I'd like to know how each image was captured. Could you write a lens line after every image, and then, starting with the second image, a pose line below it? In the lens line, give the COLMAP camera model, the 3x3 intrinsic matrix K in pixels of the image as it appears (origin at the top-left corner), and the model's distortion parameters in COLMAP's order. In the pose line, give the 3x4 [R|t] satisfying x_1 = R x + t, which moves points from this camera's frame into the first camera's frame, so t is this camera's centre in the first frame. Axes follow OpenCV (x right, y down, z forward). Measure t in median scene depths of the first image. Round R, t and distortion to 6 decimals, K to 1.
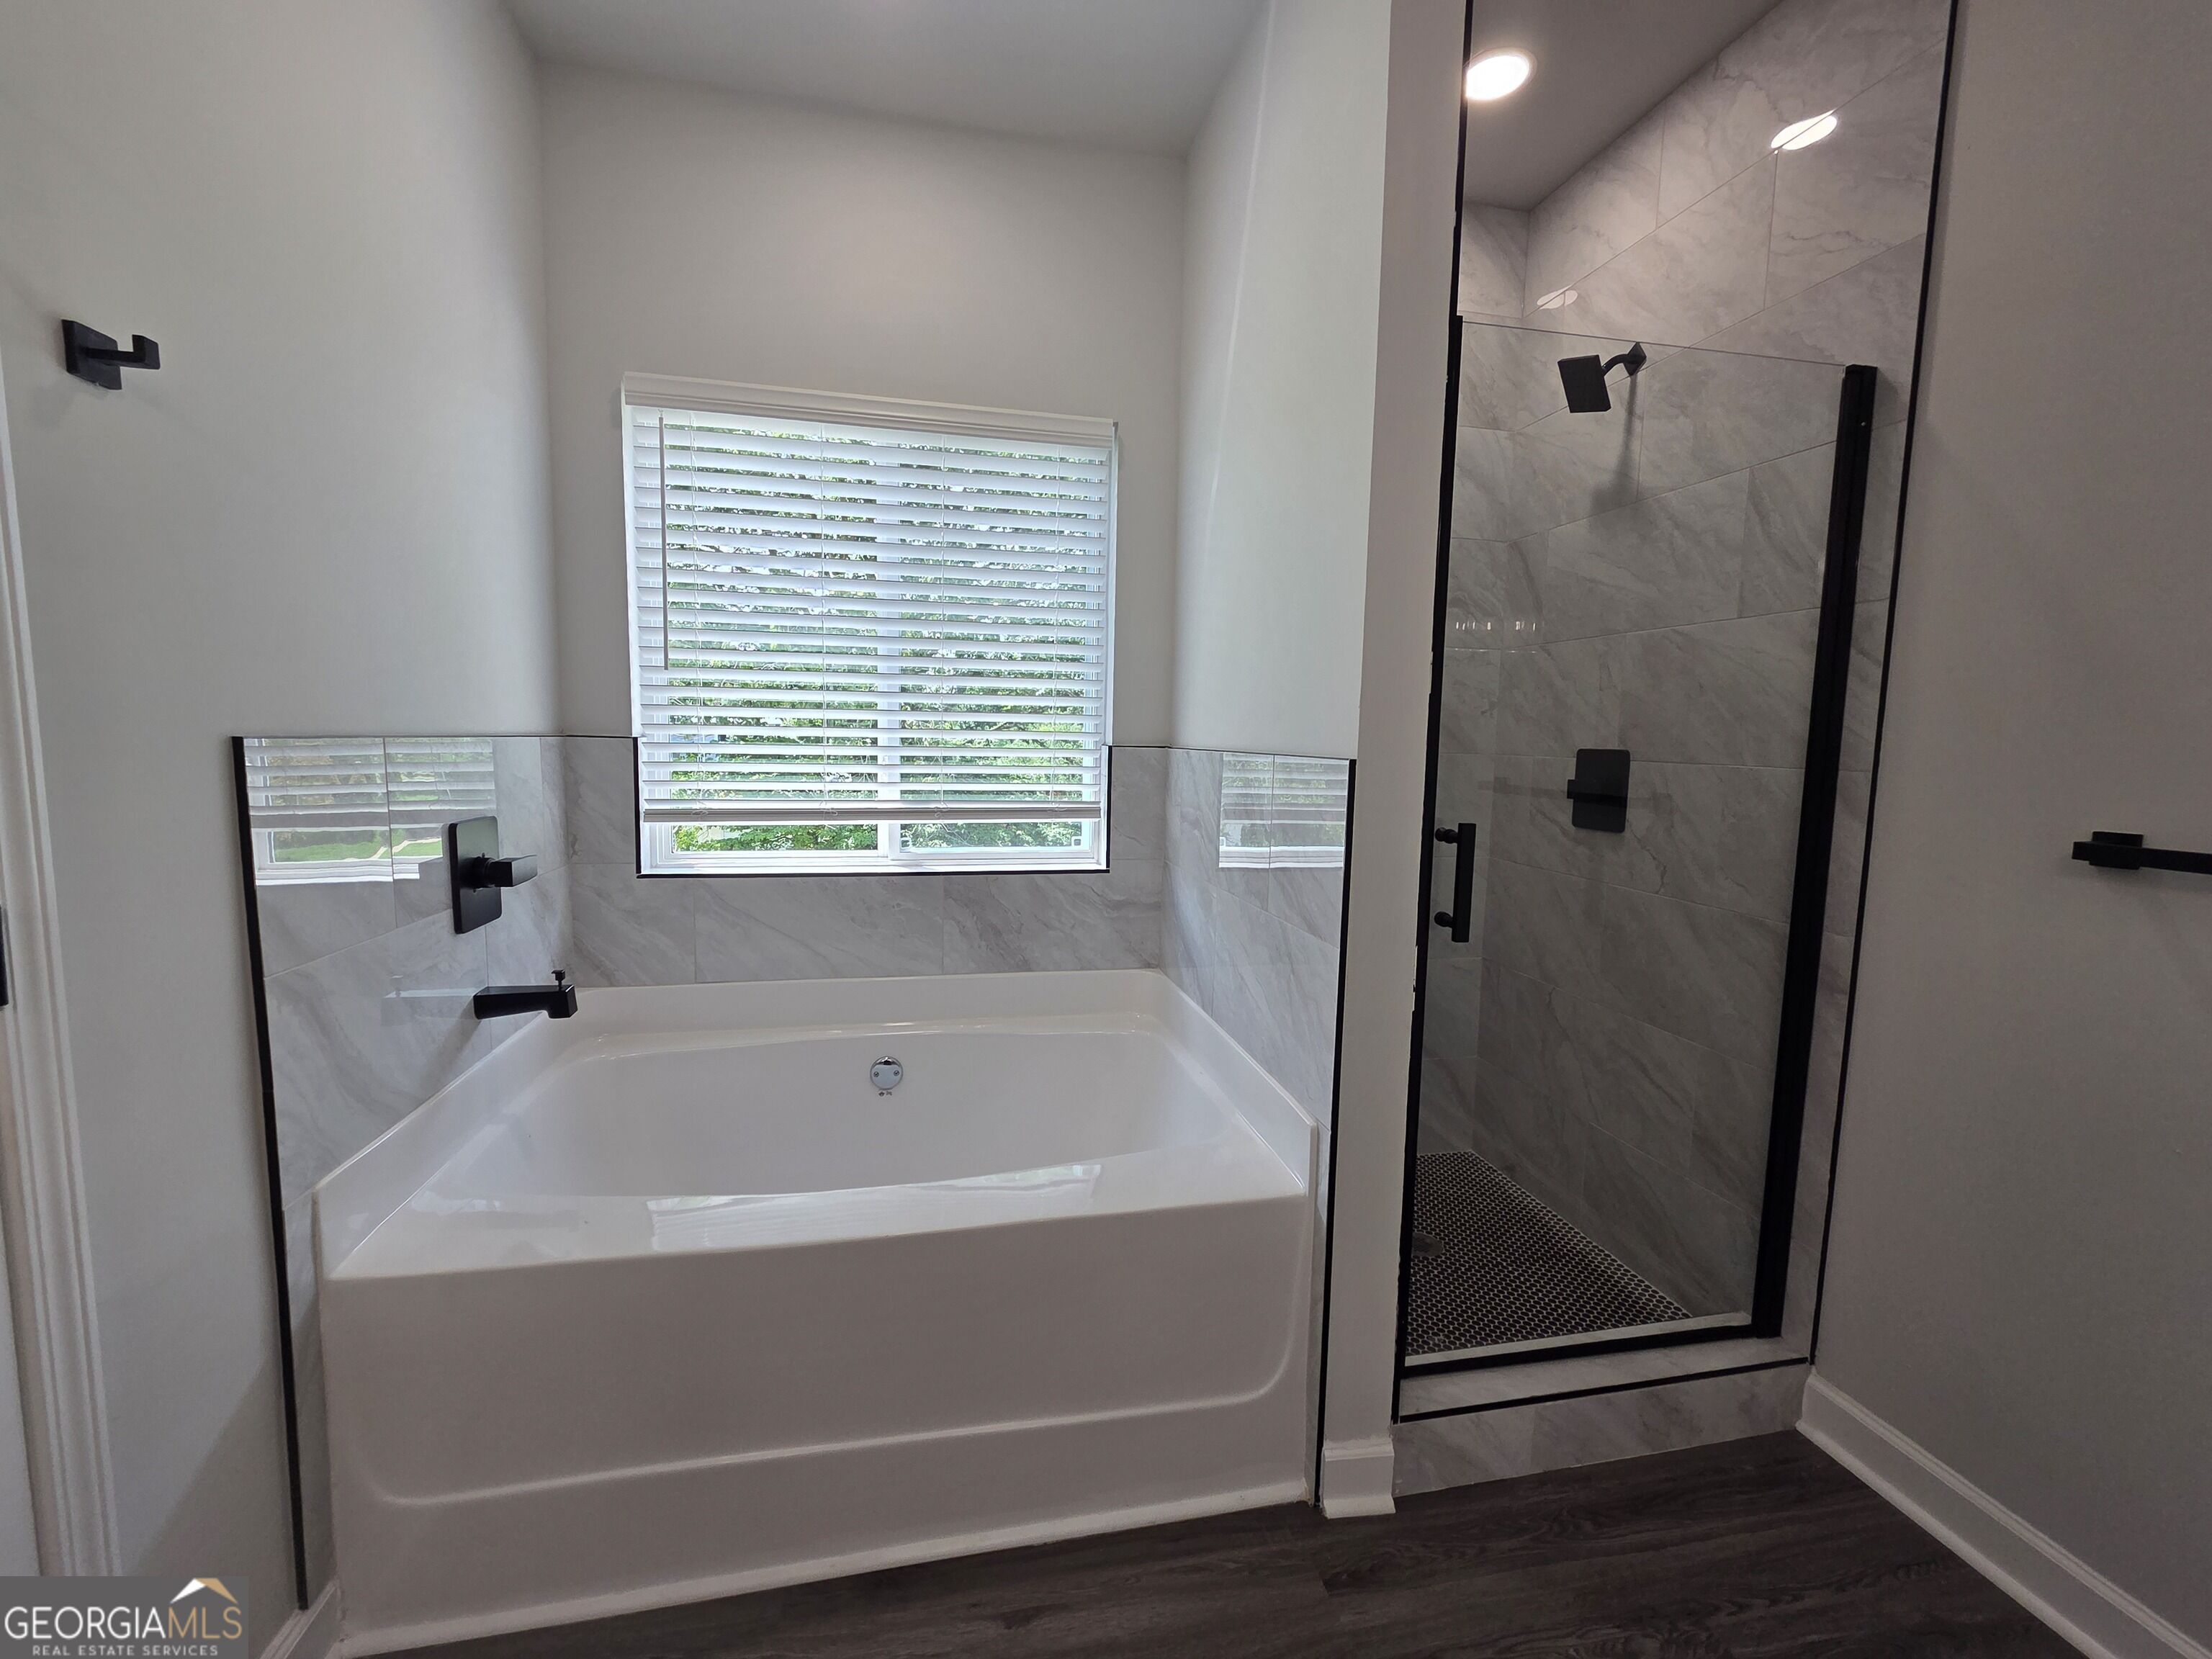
lens RADIAL K [[903.0, 0, 1103.5], [0, 903.0, 828.7], [0, 0, 1]] dist [0.002267, -0.000210]
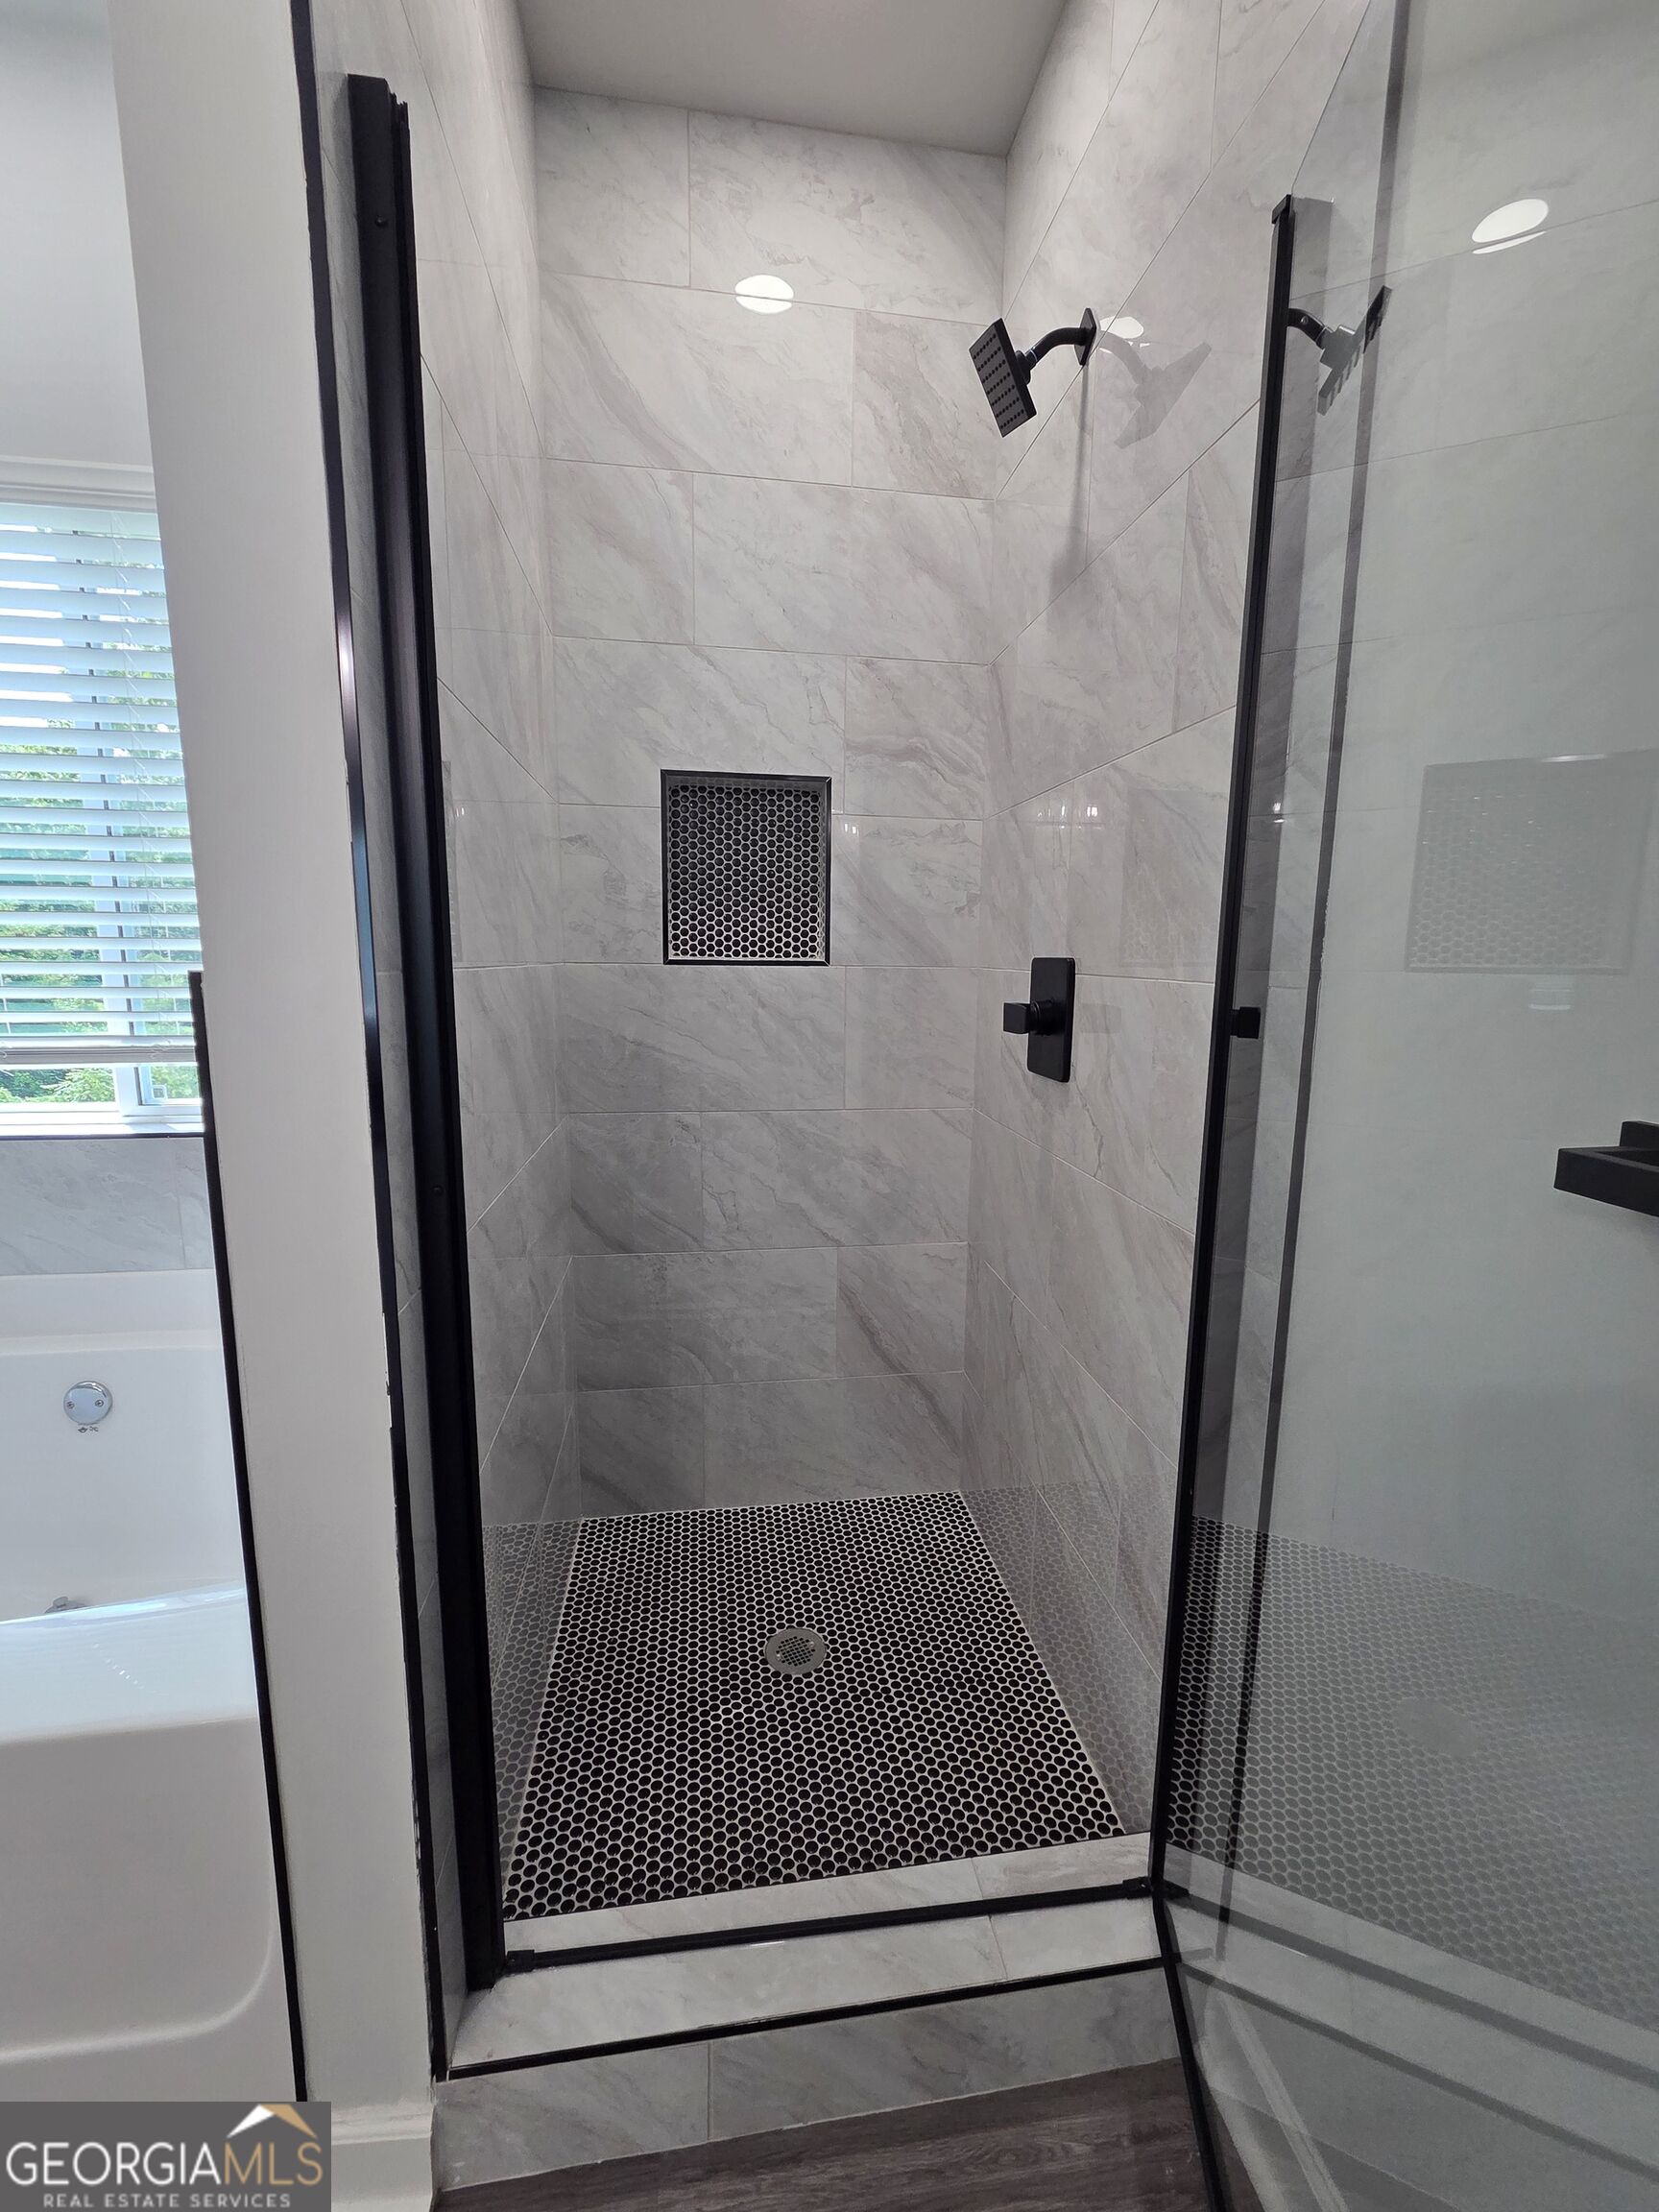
lens RADIAL K [[903.0, 0, 832.2], [0, 903.0, 1101.6], [0, 0, 1]] dist [0.002267, -0.000210]
pose [[0.998053, 0.001434, -0.062360, 0.452210], [0.002072, 0.998422, 0.056125, -0.020234], [0.062342, -0.056145, 0.996474, 0.329256]]
